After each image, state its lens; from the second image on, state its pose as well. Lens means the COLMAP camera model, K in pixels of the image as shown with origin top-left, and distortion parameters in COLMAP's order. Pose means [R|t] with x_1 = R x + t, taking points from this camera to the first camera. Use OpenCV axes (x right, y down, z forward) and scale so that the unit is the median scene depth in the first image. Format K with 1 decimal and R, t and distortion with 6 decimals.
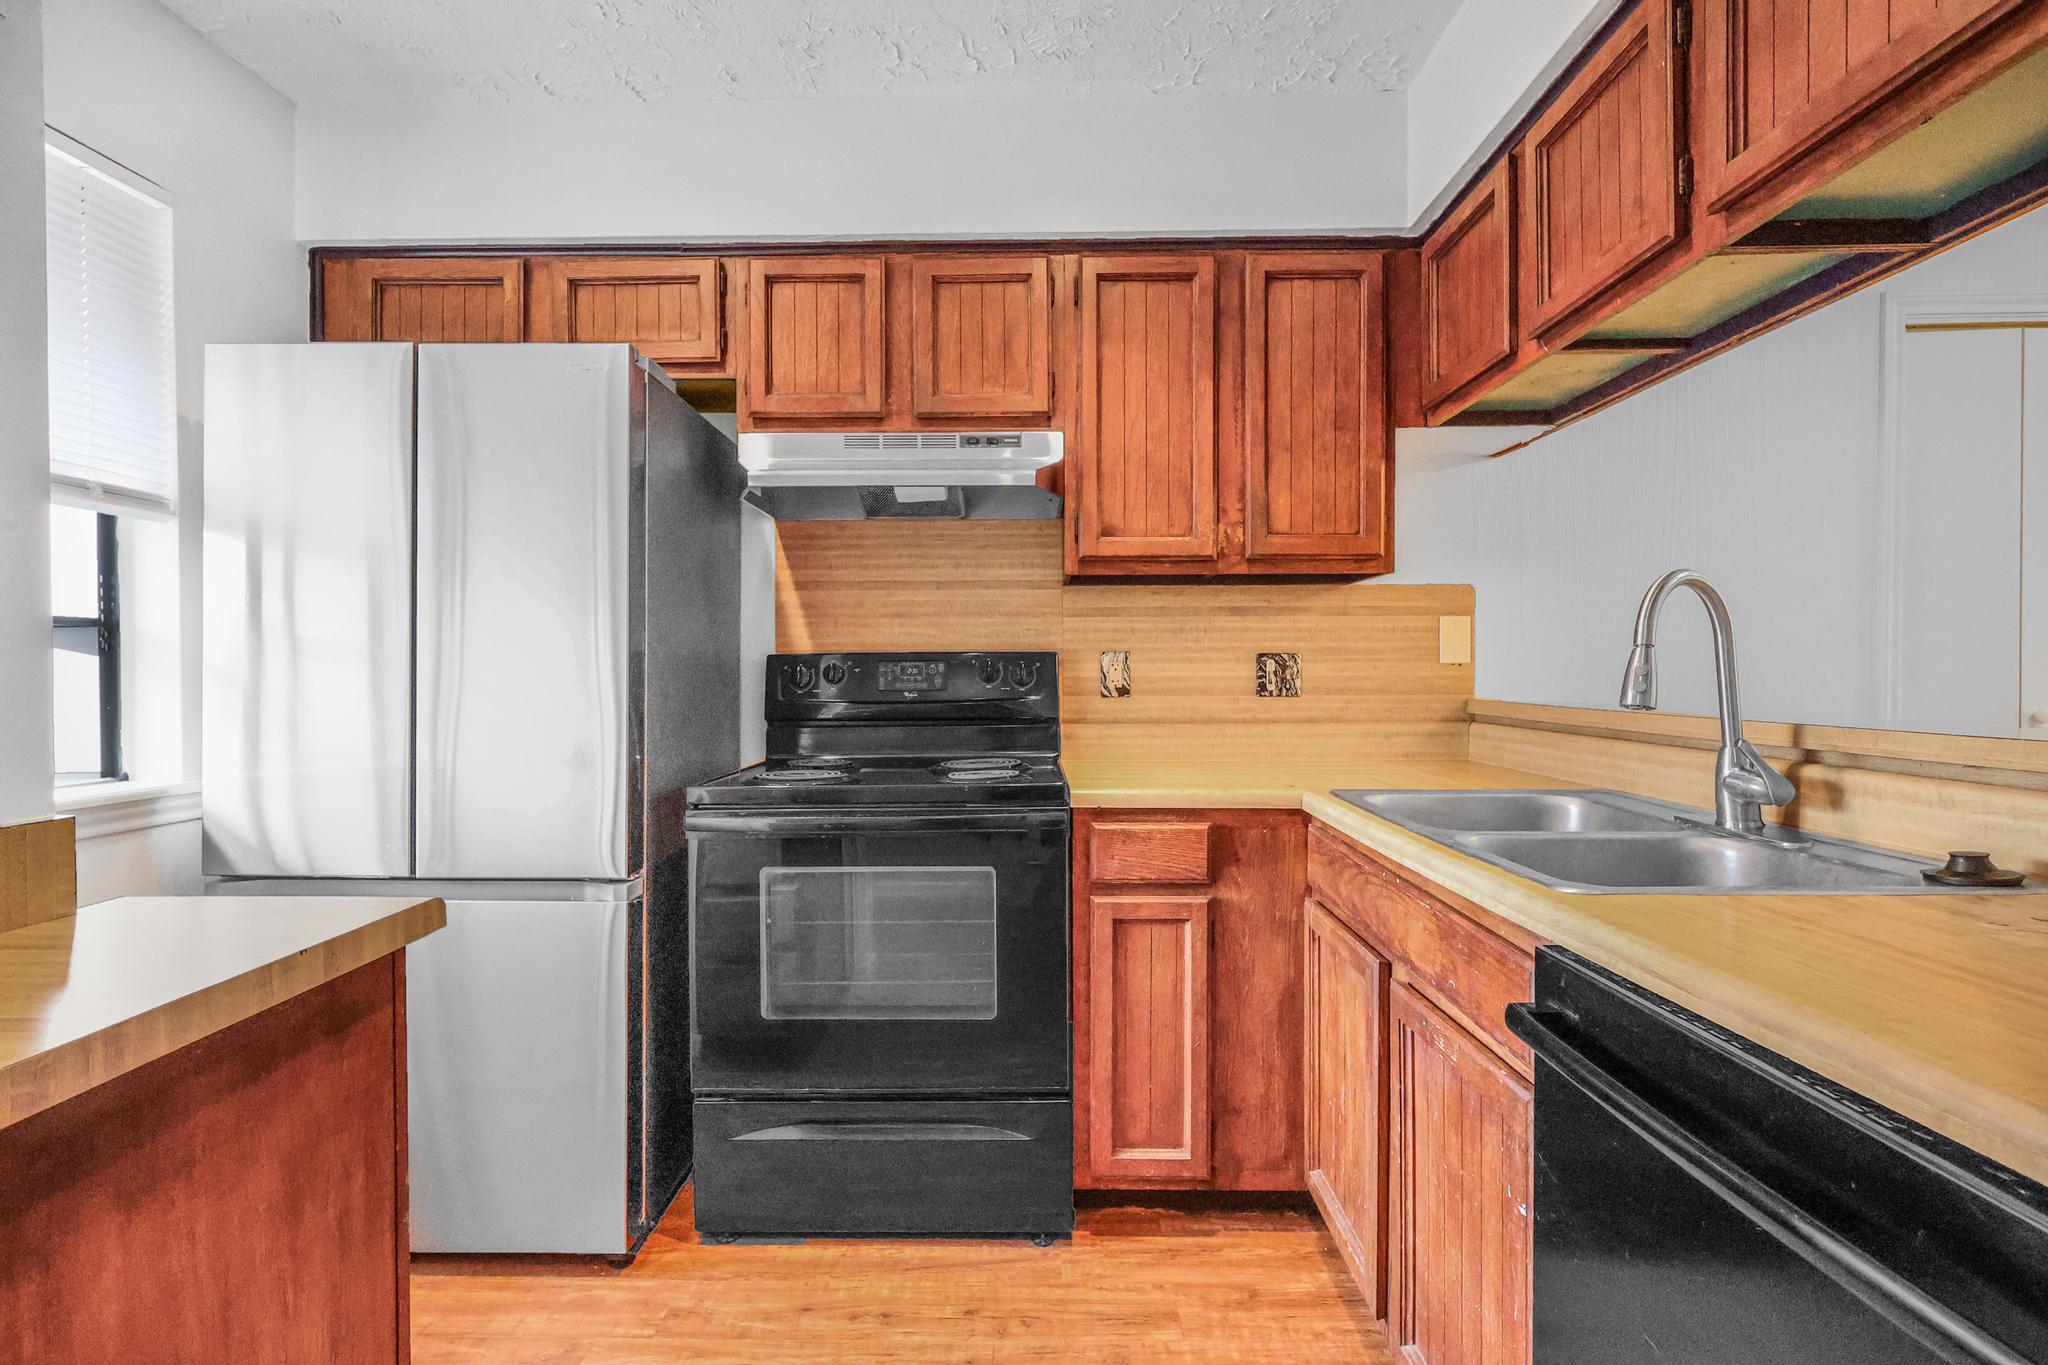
lens RADIAL K [[940.2, 0, 1020.4], [0, 940.2, 676.7], [0, 0, 1]] dist [-0.000598, -0.000388]
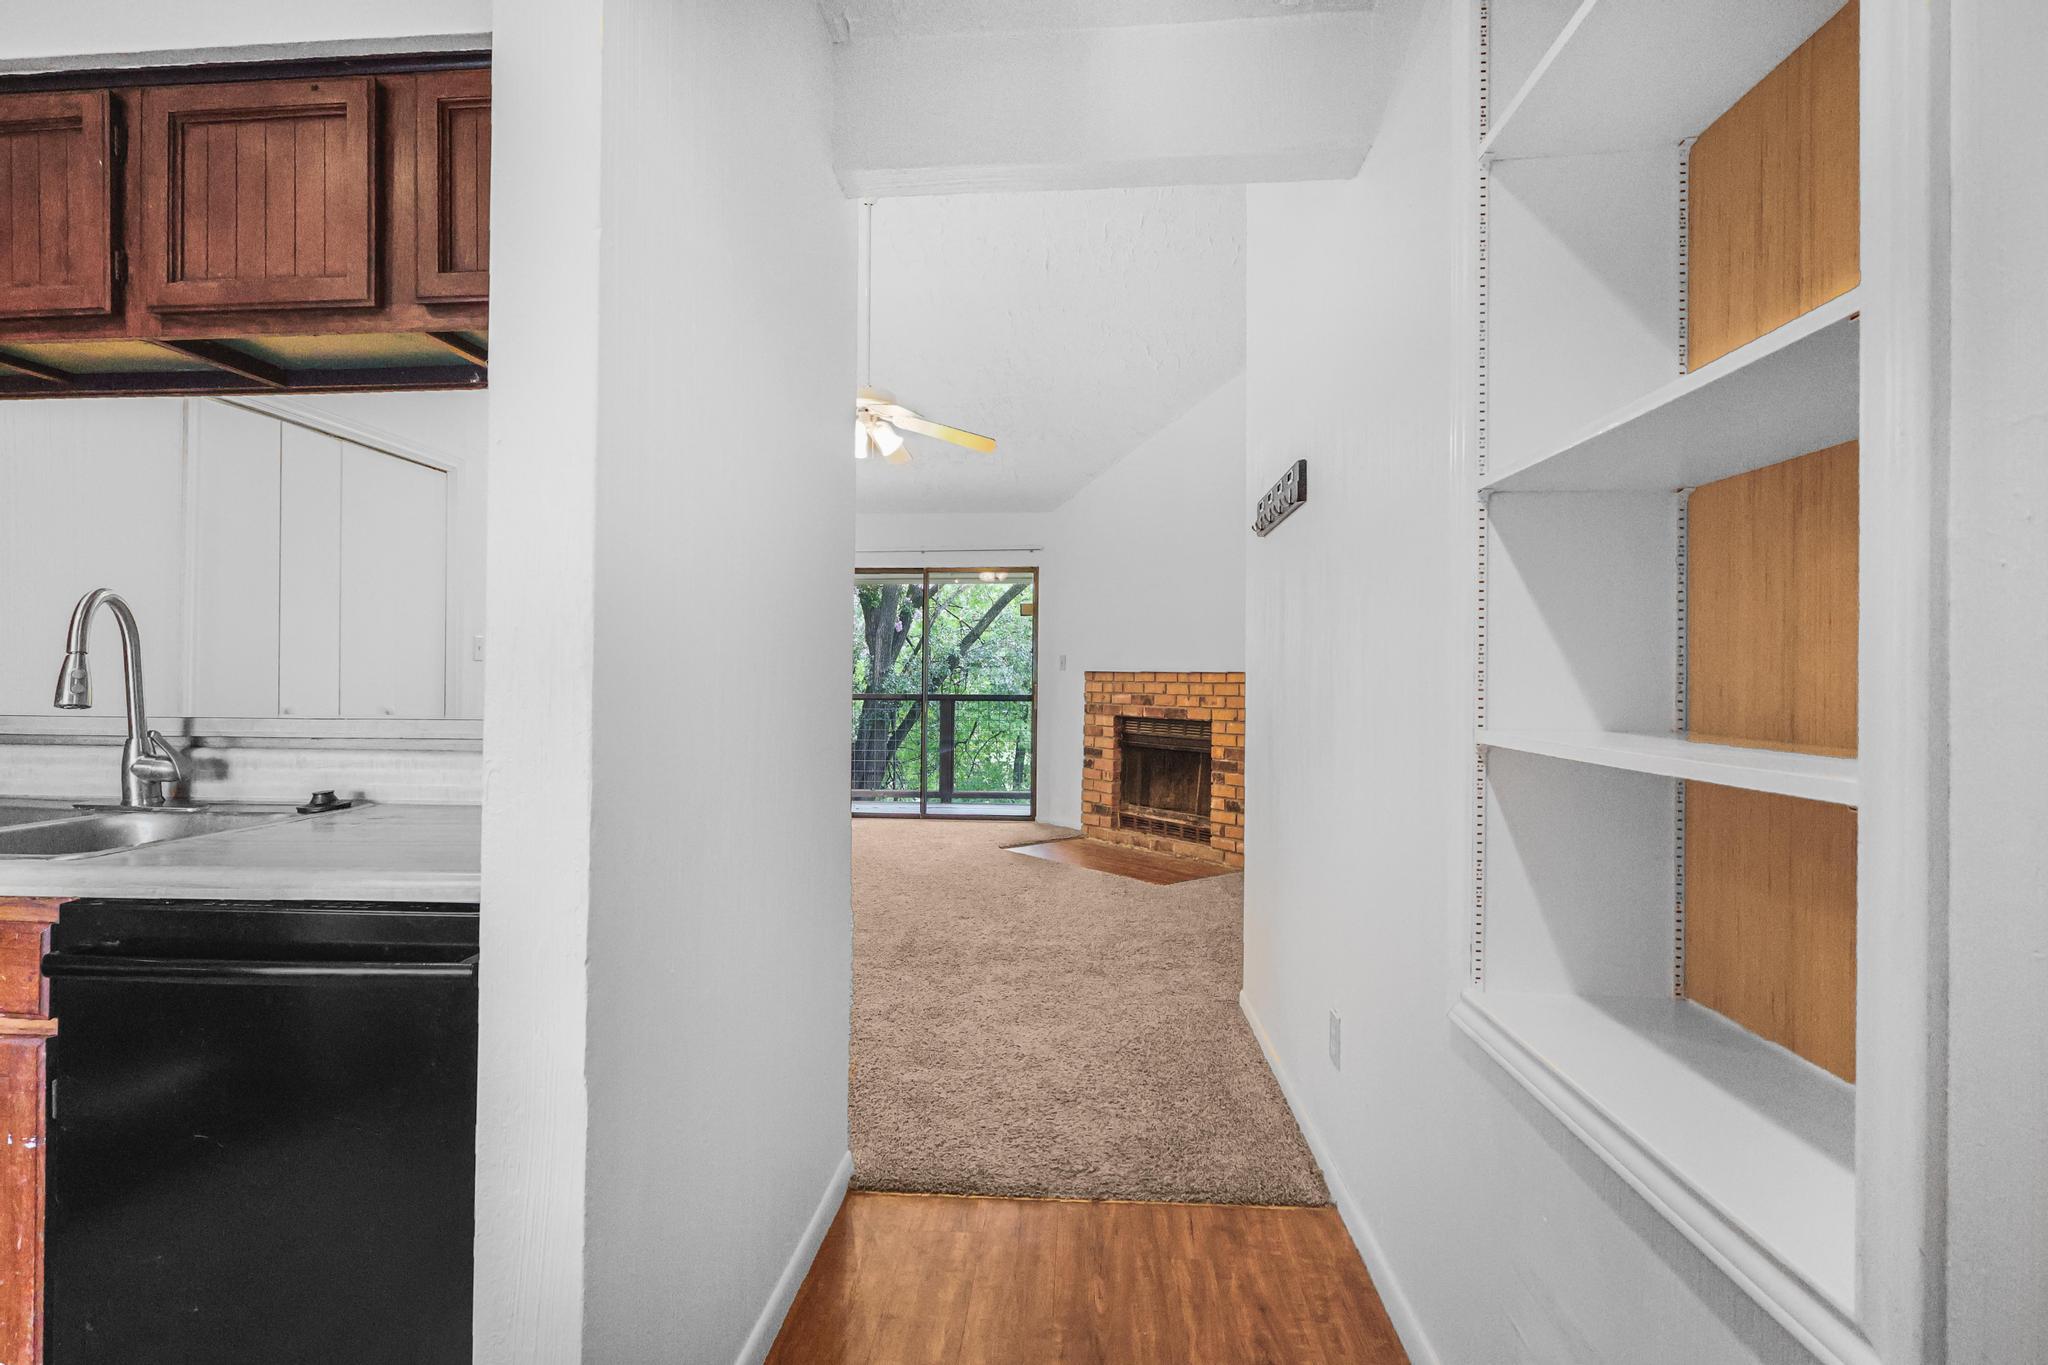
lens RADIAL K [[940.2, 0, 1018.0], [0, 940.2, 681.5], [0, 0, 1]] dist [-0.000598, -0.000388]
pose [[0.045434, 0.002373, 0.998965, -0.438297], [-0.002175, 0.999995, -0.002277, 0.002025], [-0.998965, -0.002069, 0.045439, -0.206900]]
